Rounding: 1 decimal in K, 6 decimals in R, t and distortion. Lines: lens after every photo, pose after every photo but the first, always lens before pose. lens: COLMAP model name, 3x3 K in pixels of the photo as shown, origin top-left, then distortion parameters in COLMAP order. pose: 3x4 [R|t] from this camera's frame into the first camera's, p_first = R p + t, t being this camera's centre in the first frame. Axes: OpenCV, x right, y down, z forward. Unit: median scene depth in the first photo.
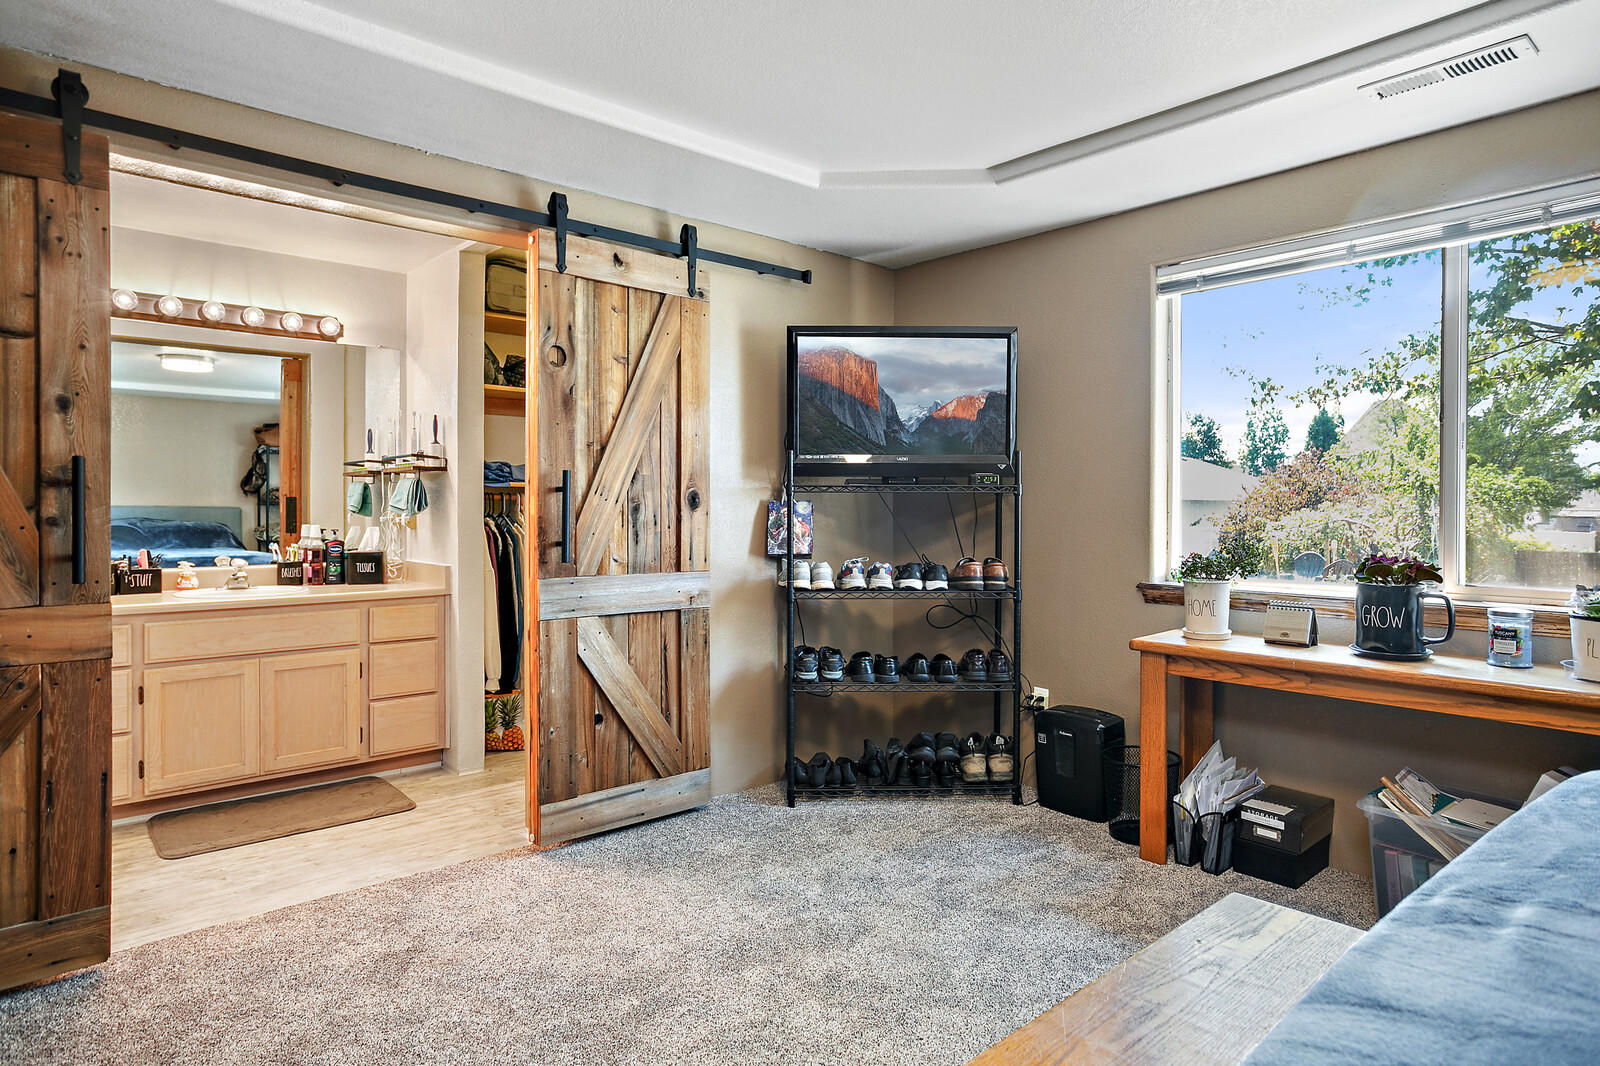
lens RADIAL K [[932.2, 0, 800.0], [0, 932.2, 533.0], [0, 0, 1]] dist [0.001945, 0.000533]
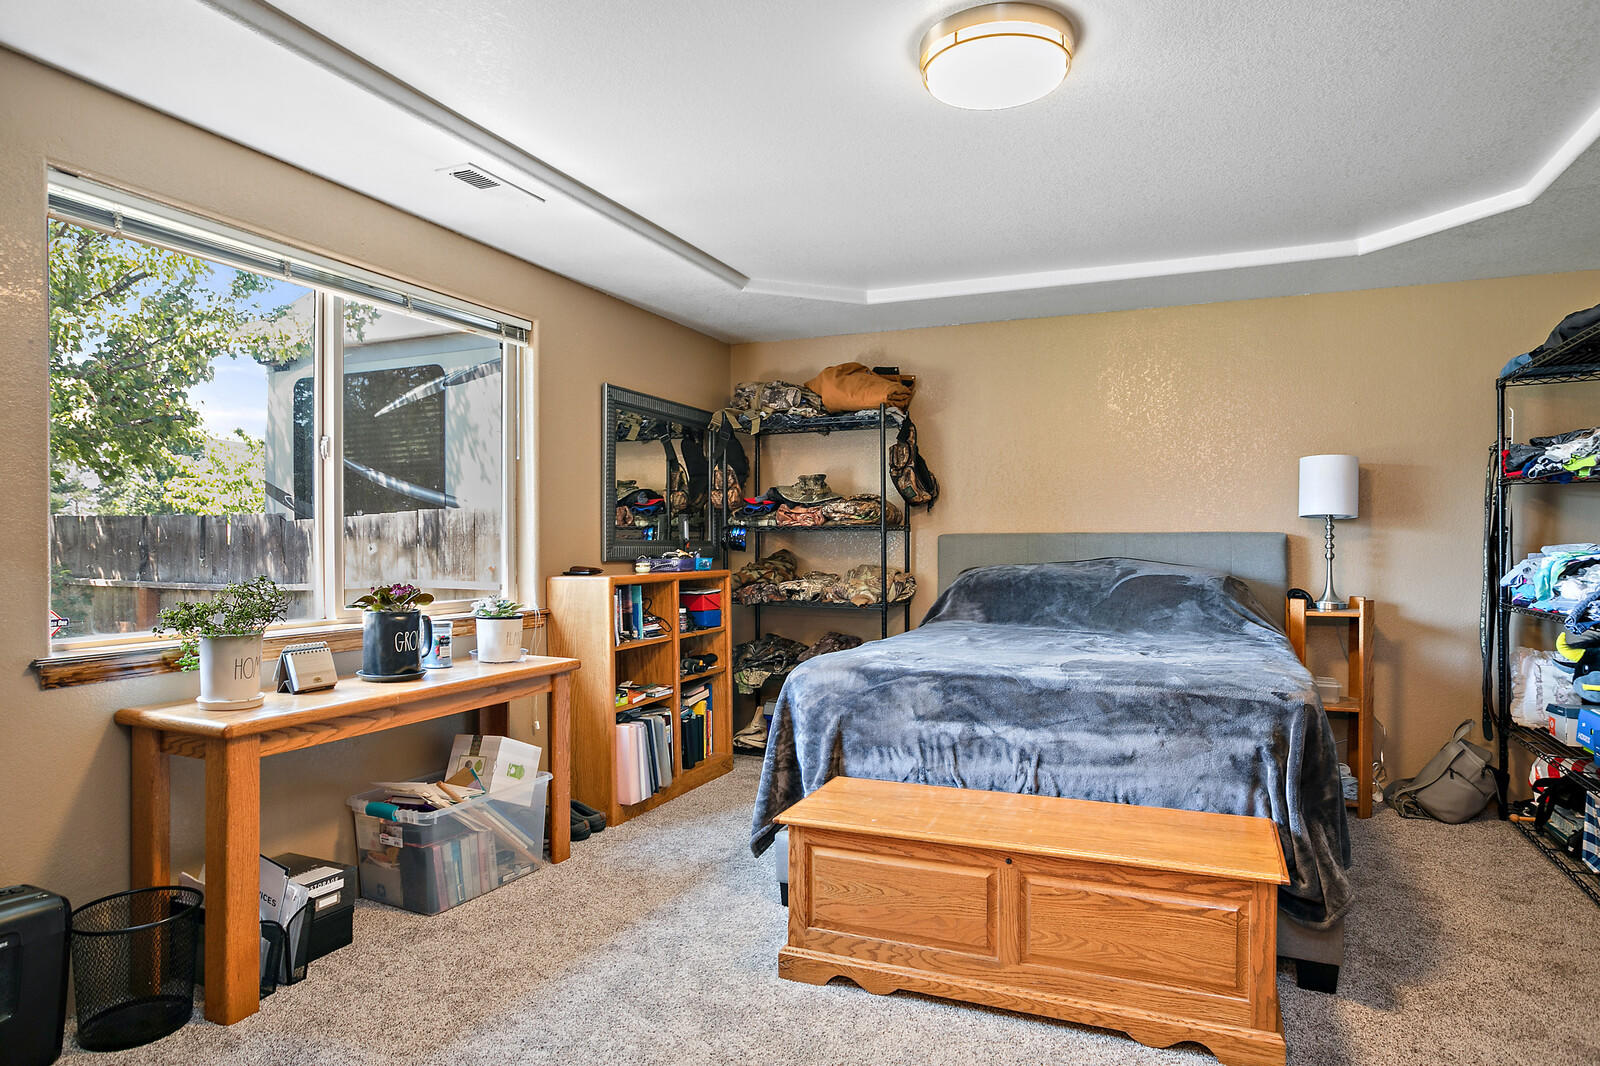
lens RADIAL K [[932.2, 0, 800.0], [0, 932.2, 533.0], [0, 0, 1]] dist [0.001945, 0.000533]
pose [[-0.437547, 0.007718, 0.899163, -0.523683], [0.025169, 0.999676, 0.003666, -0.027935], [-0.898843, 0.024235, -0.437600, 0.984894]]
